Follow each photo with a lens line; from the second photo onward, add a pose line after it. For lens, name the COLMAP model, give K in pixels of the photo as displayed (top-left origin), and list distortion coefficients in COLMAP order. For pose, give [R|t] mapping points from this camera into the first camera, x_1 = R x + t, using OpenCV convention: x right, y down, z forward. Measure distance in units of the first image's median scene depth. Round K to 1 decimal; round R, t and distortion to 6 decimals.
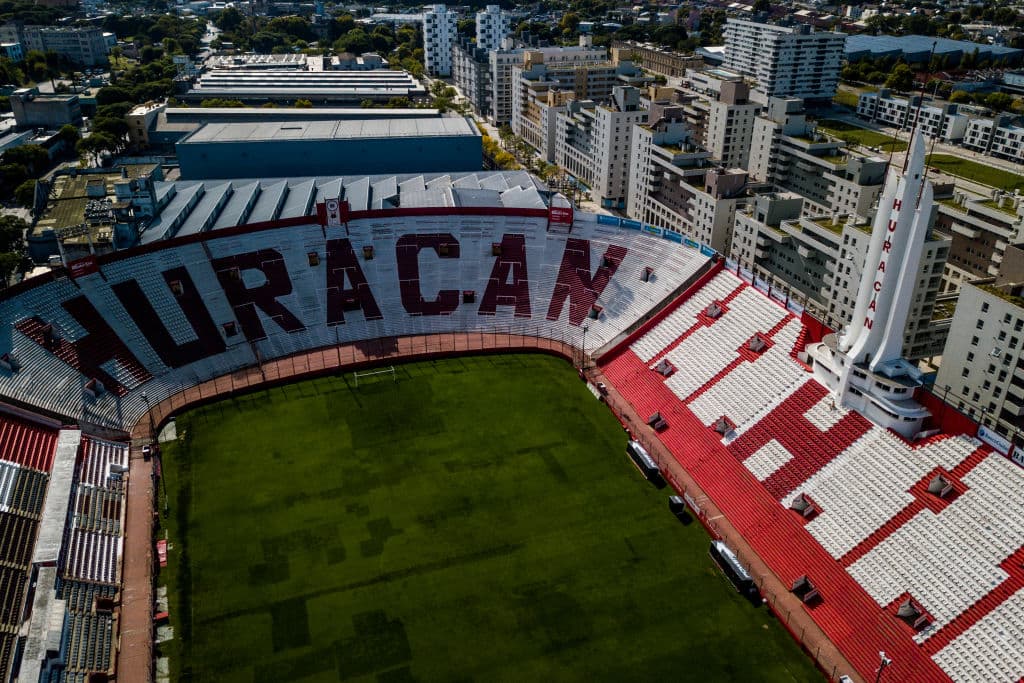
lens RADIAL K [[796.0, 0, 512.0], [0, 796.0, 341.5], [0, 0, 1]] dist [0.003818, -0.000153]
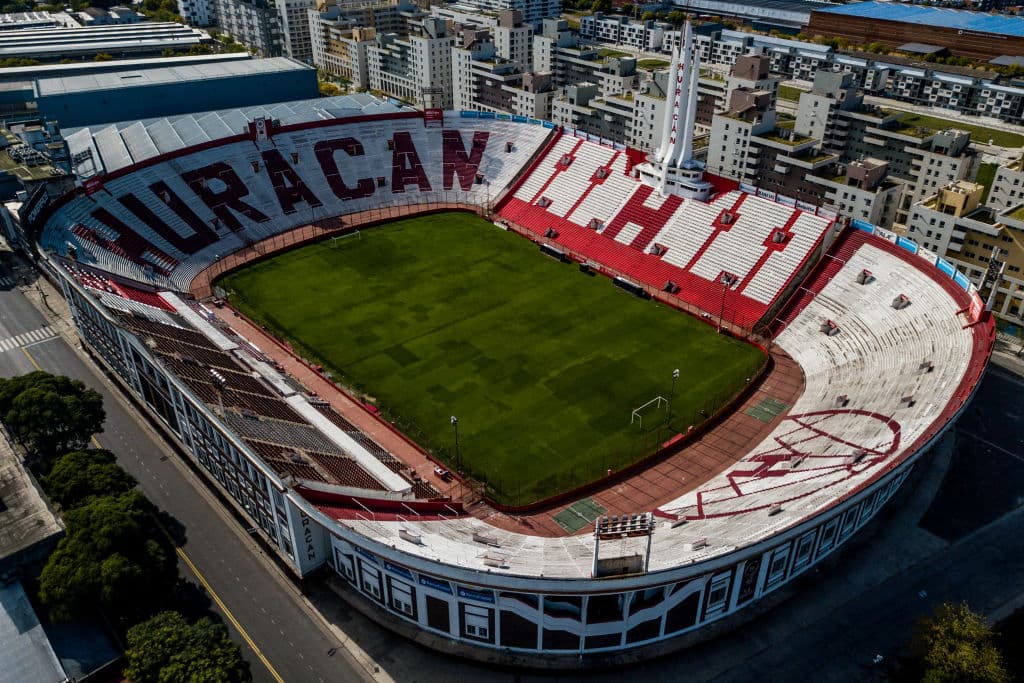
lens RADIAL K [[796.0, 0, 512.0], [0, 796.0, 341.5], [0, 0, 1]] dist [0.003818, -0.000153]
pose [[0.930081, -0.186790, 0.316321, -0.331329], [0.167049, 0.981953, 0.088677, 0.127934], [-0.327176, -0.029635, 0.944499, -0.345713]]
